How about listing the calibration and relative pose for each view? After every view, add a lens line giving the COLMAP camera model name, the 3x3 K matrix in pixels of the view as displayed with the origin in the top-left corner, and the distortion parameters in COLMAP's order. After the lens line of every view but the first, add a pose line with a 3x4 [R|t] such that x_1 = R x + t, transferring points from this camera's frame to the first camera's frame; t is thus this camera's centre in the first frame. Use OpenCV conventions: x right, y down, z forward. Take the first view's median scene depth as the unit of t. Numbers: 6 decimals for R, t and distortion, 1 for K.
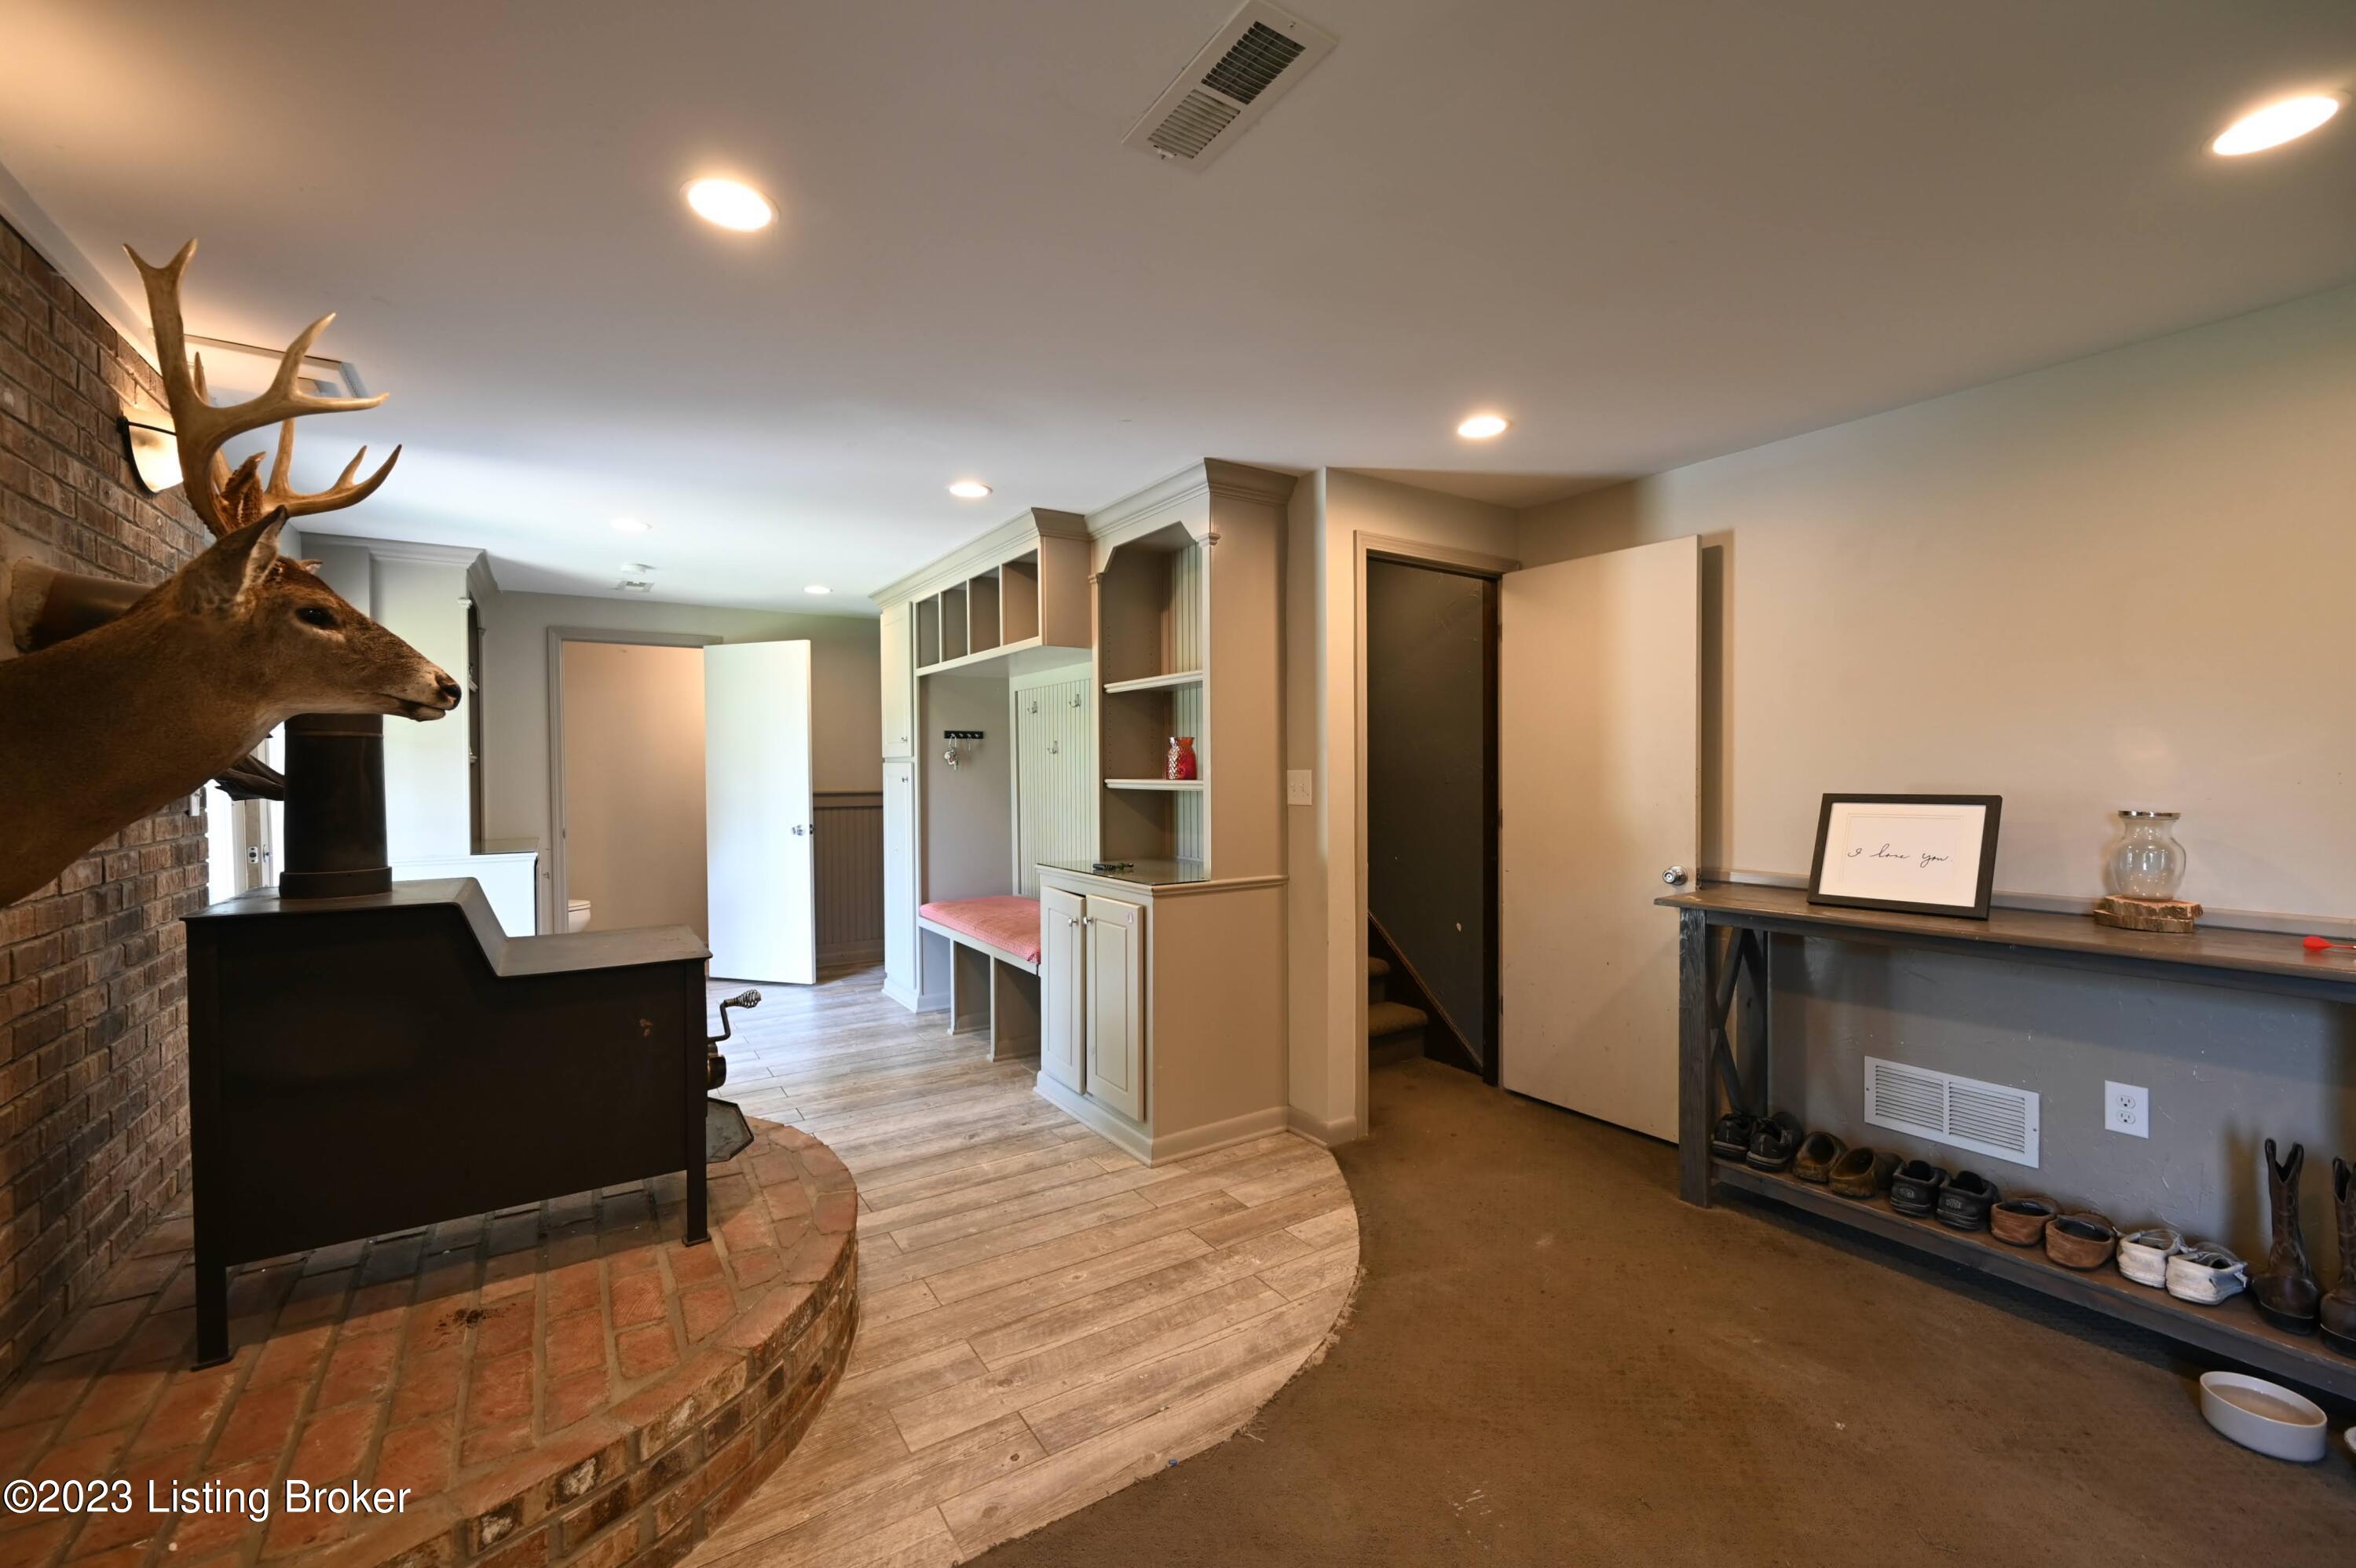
lens RADIAL K [[956.8, 0, 1188.1], [0, 956.8, 780.7], [0, 0, 1]] dist [0.002095, 0.000009]
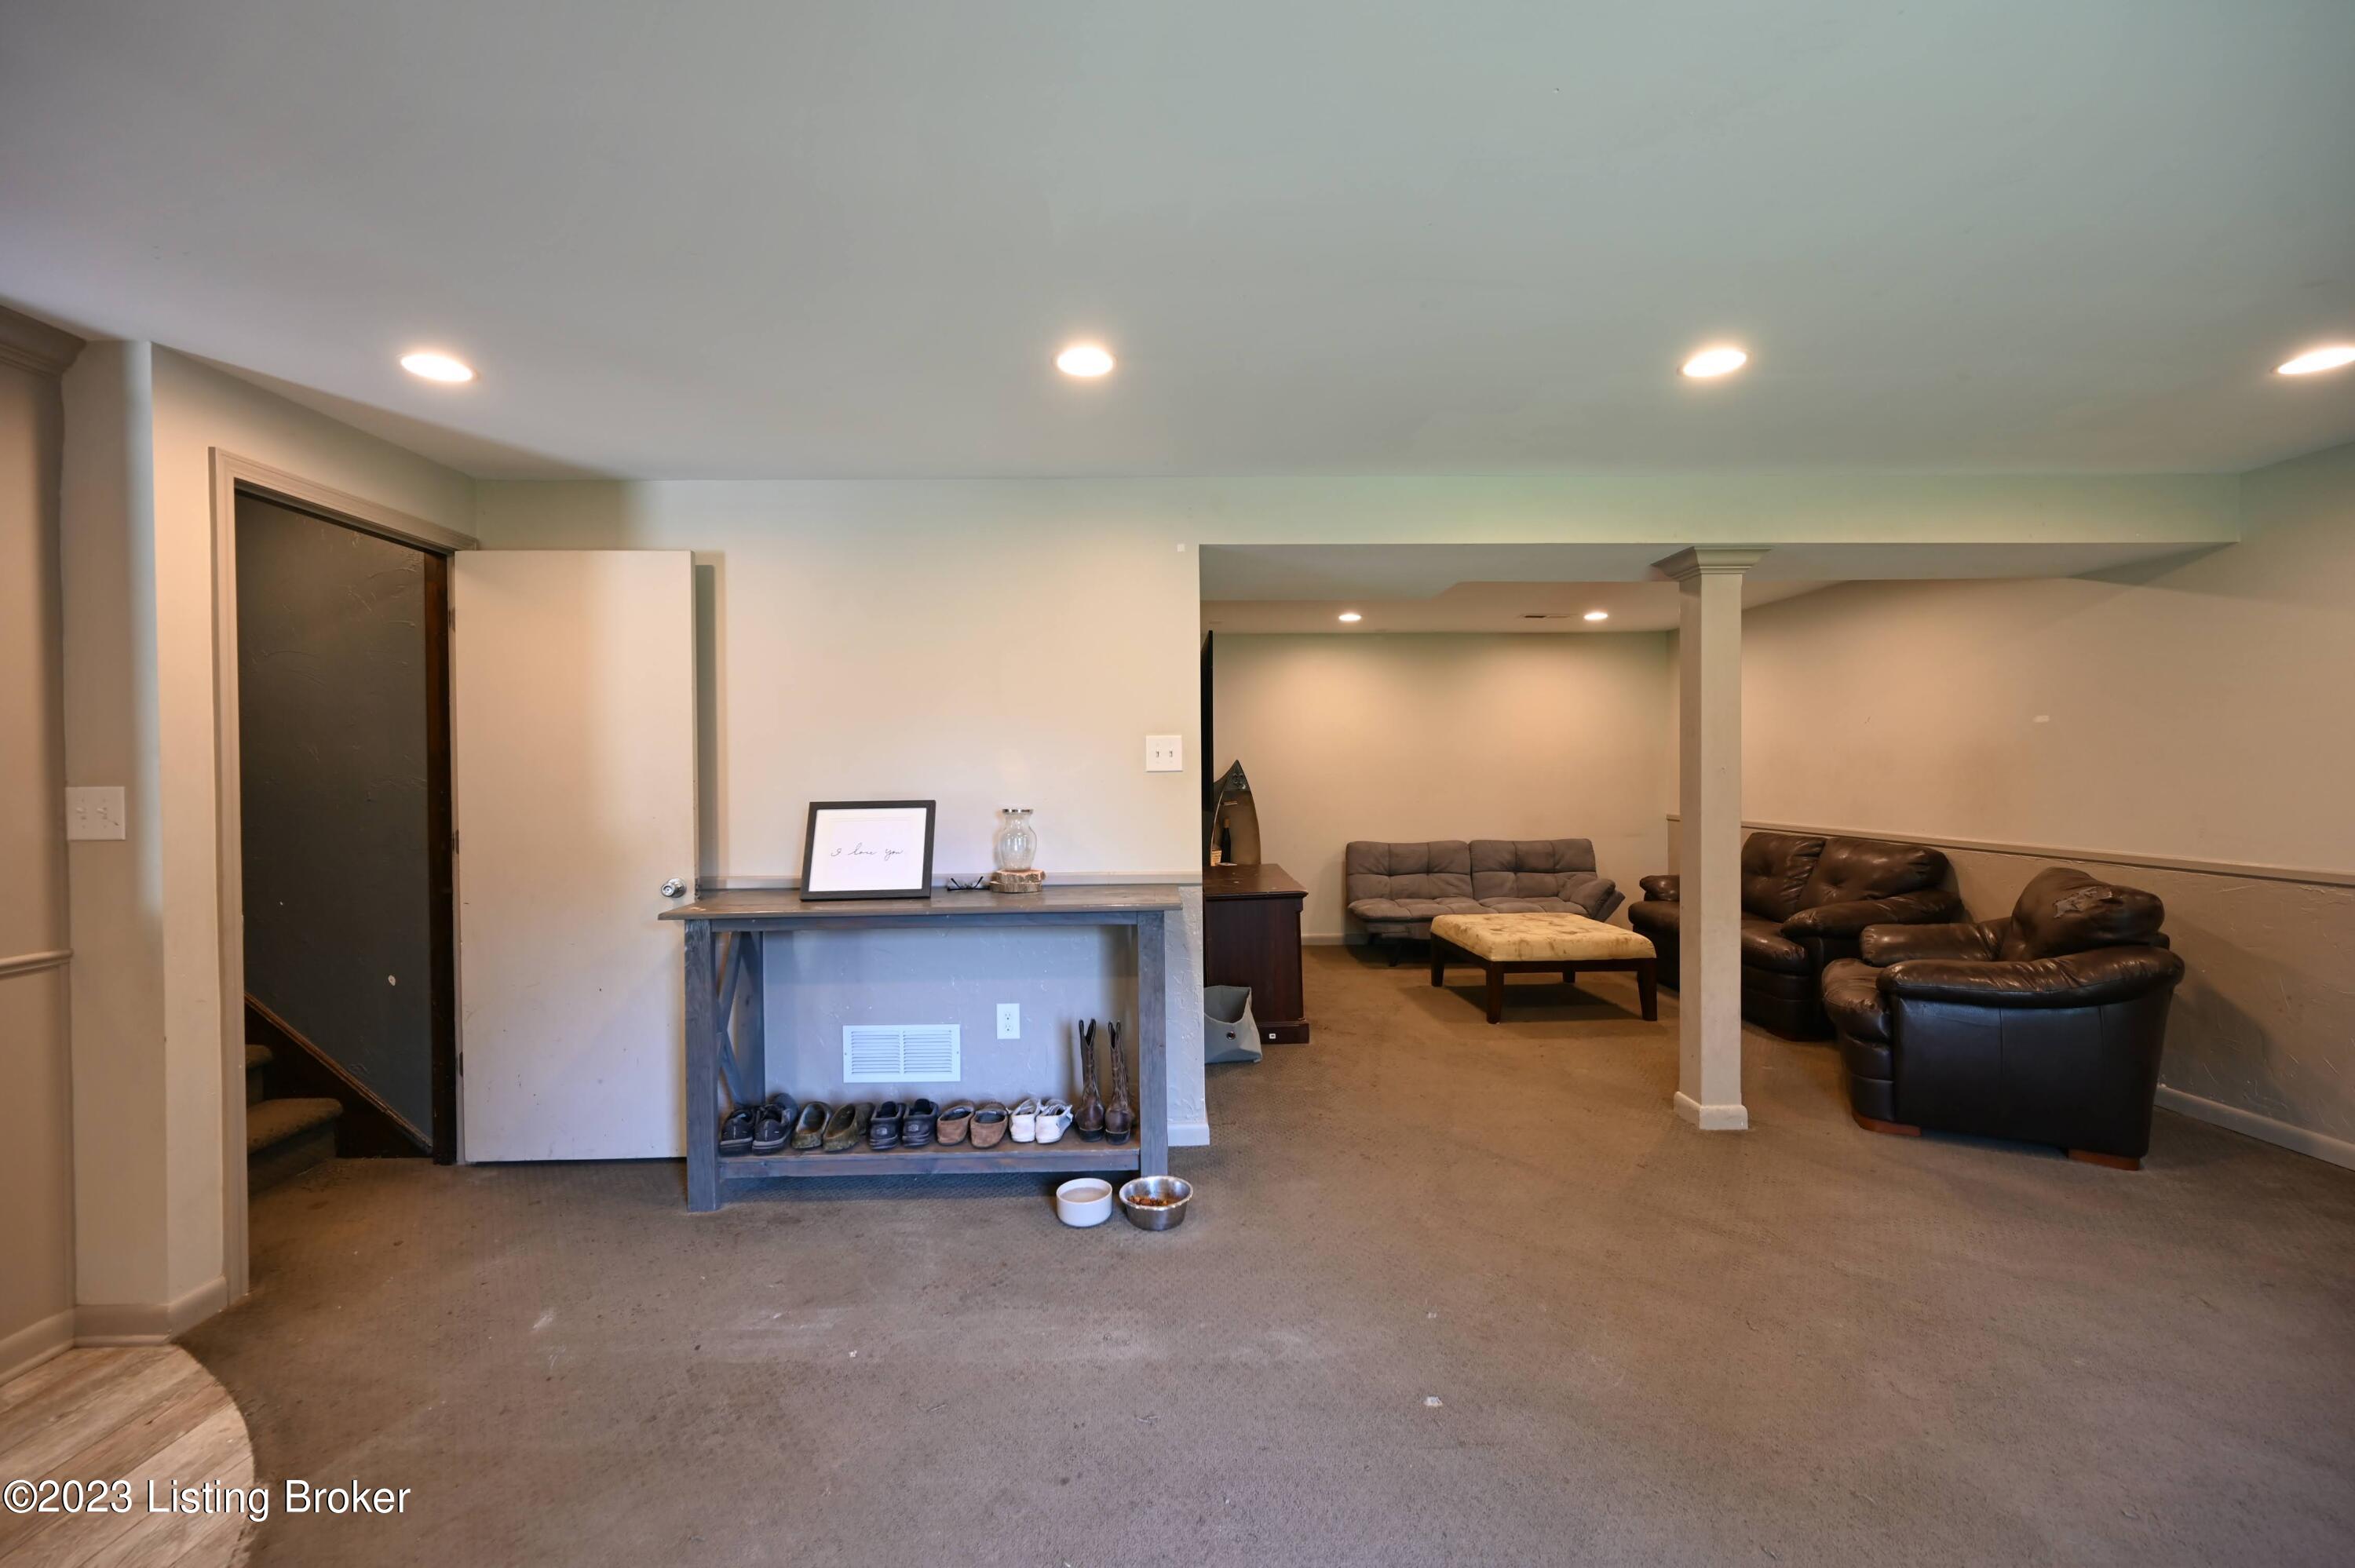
lens RADIAL K [[932.1, 0, 1178.7], [0, 932.1, 782.3], [0, 0, 1]] dist [-0.002422, 0.001409]
pose [[0.540770, -0.007524, 0.841137, -0.025075], [0.016972, 0.999854, -0.001968, -0.000539], [-0.840999, 0.015340, 0.540819, 0.038080]]
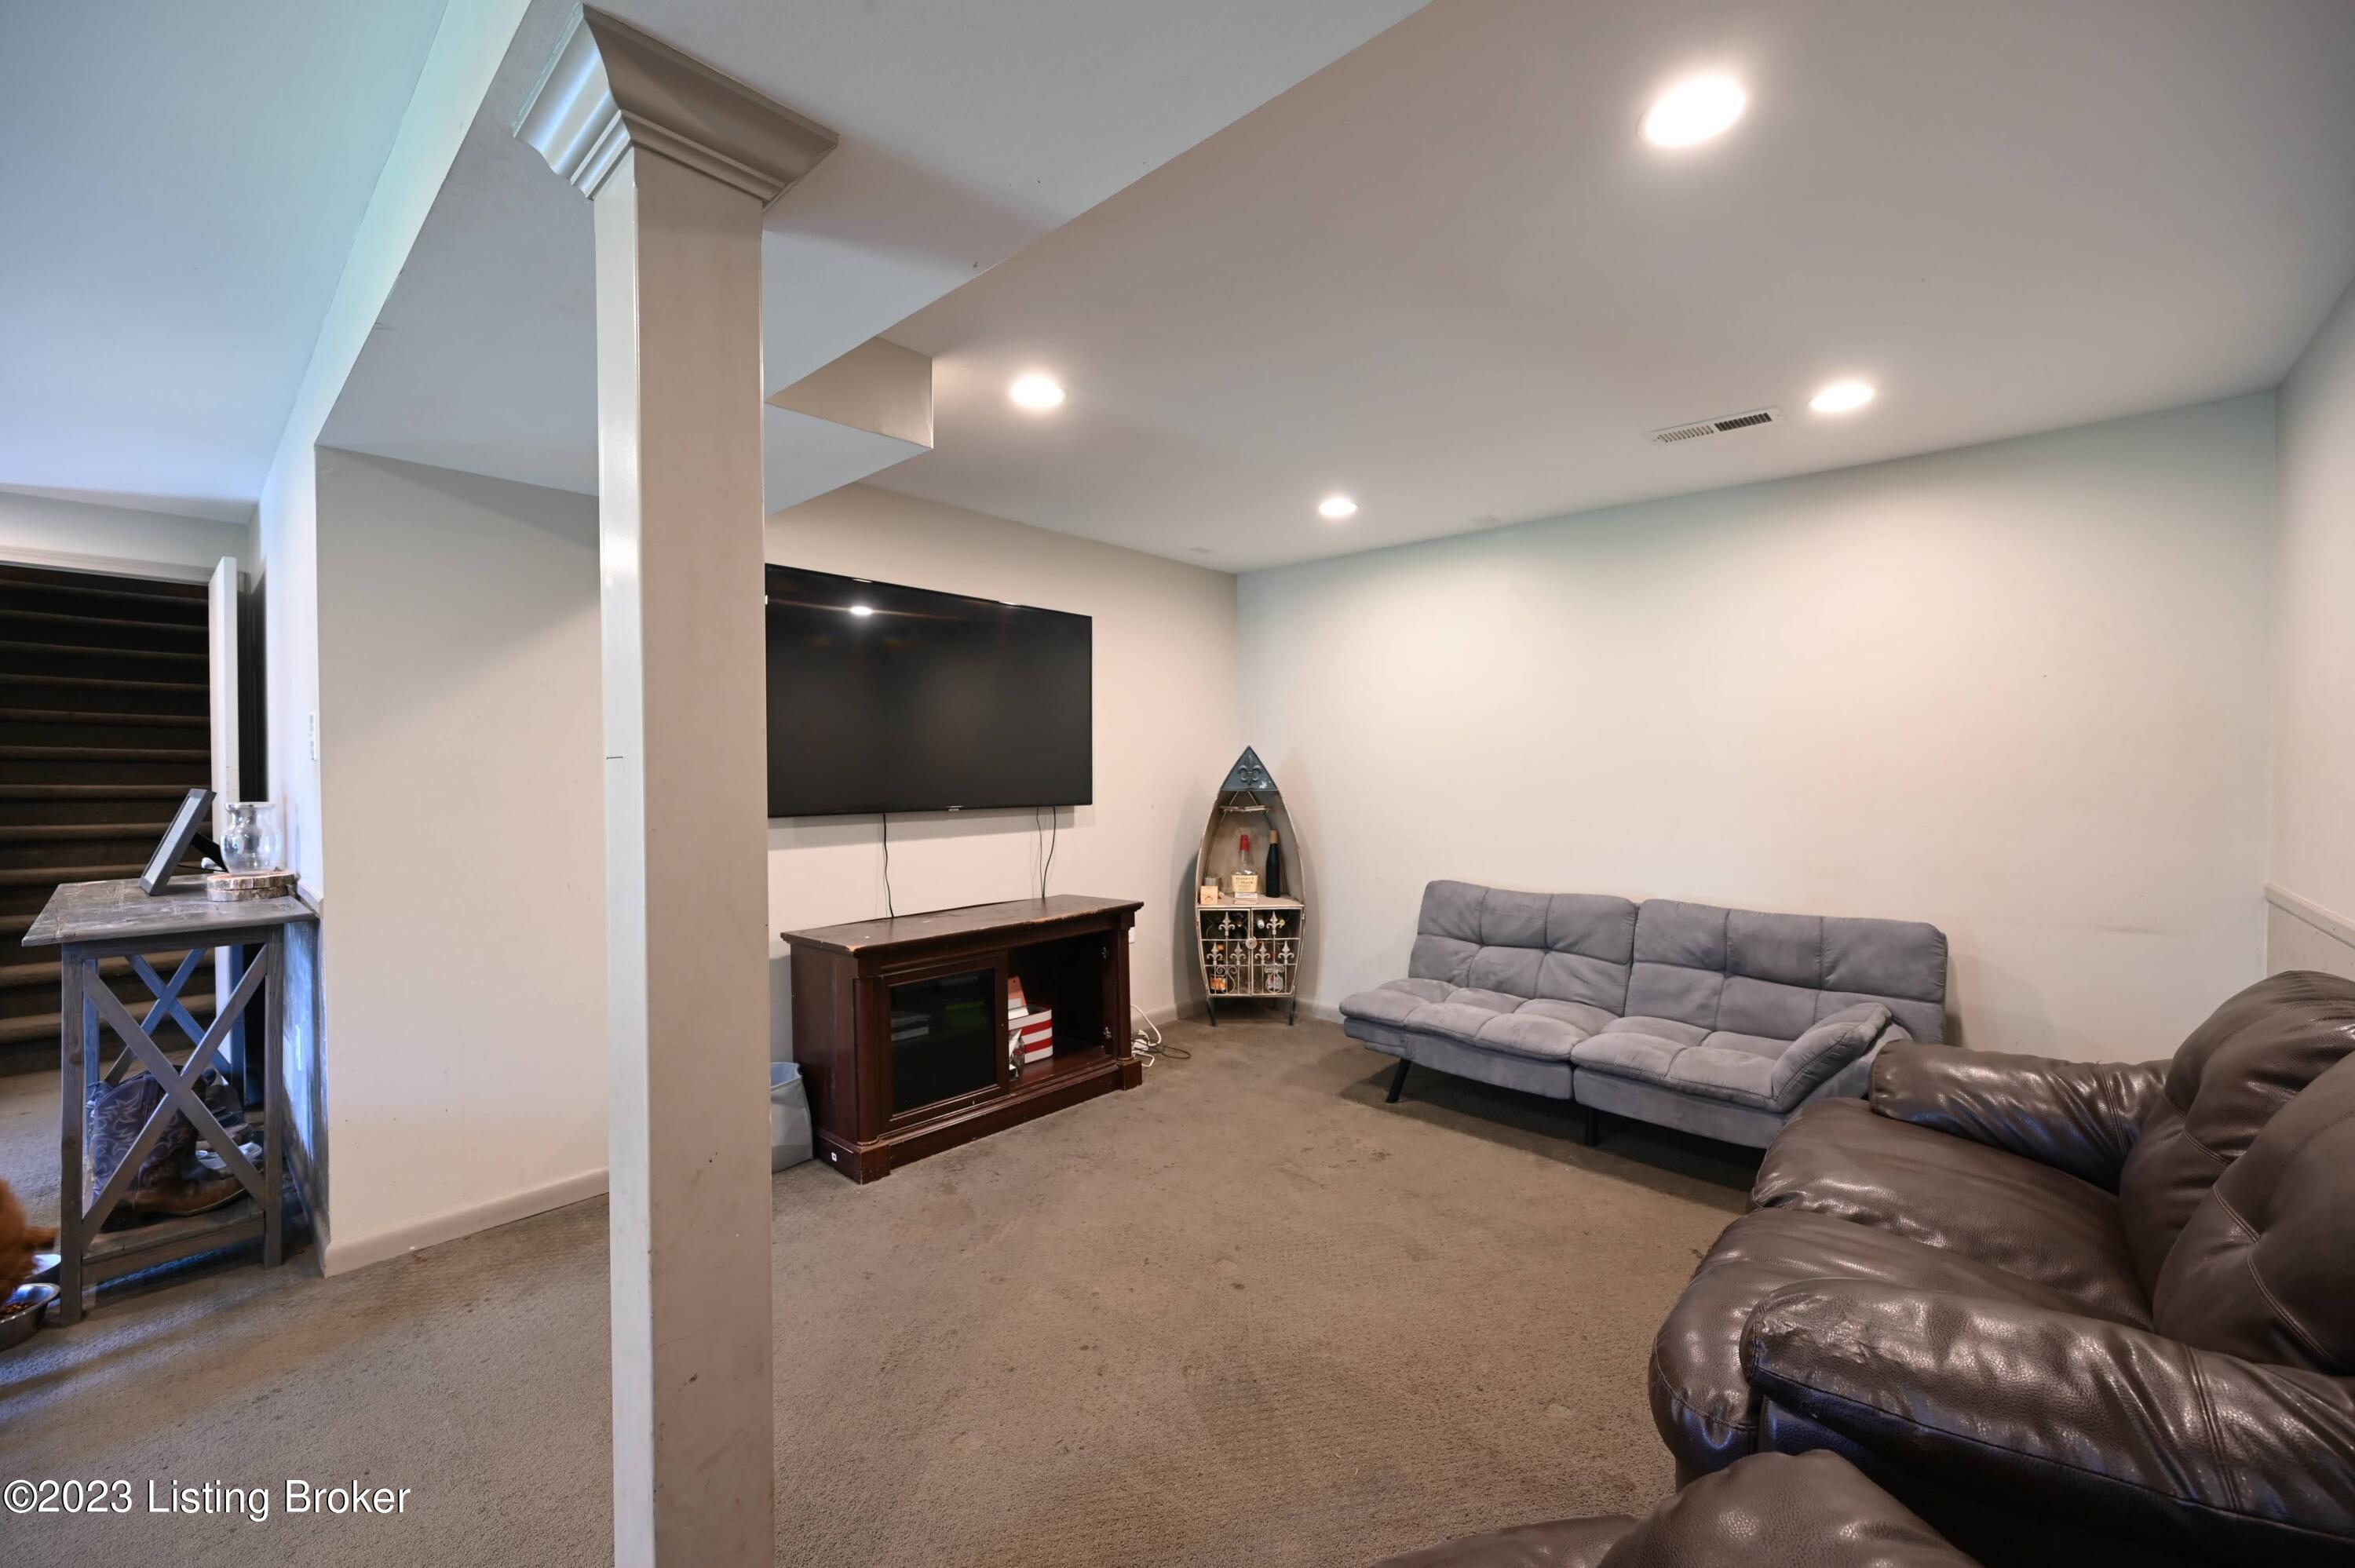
lens RADIAL K [[932.1, 0, 1172.9], [0, 932.1, 770.9], [0, 0, 1]] dist [-0.002422, 0.001409]
pose [[0.973865, -0.003373, 0.227102, 1.241996], [0.004437, 0.999981, -0.004174, -0.007476], [-0.227083, 0.005072, 0.973862, -0.286527]]
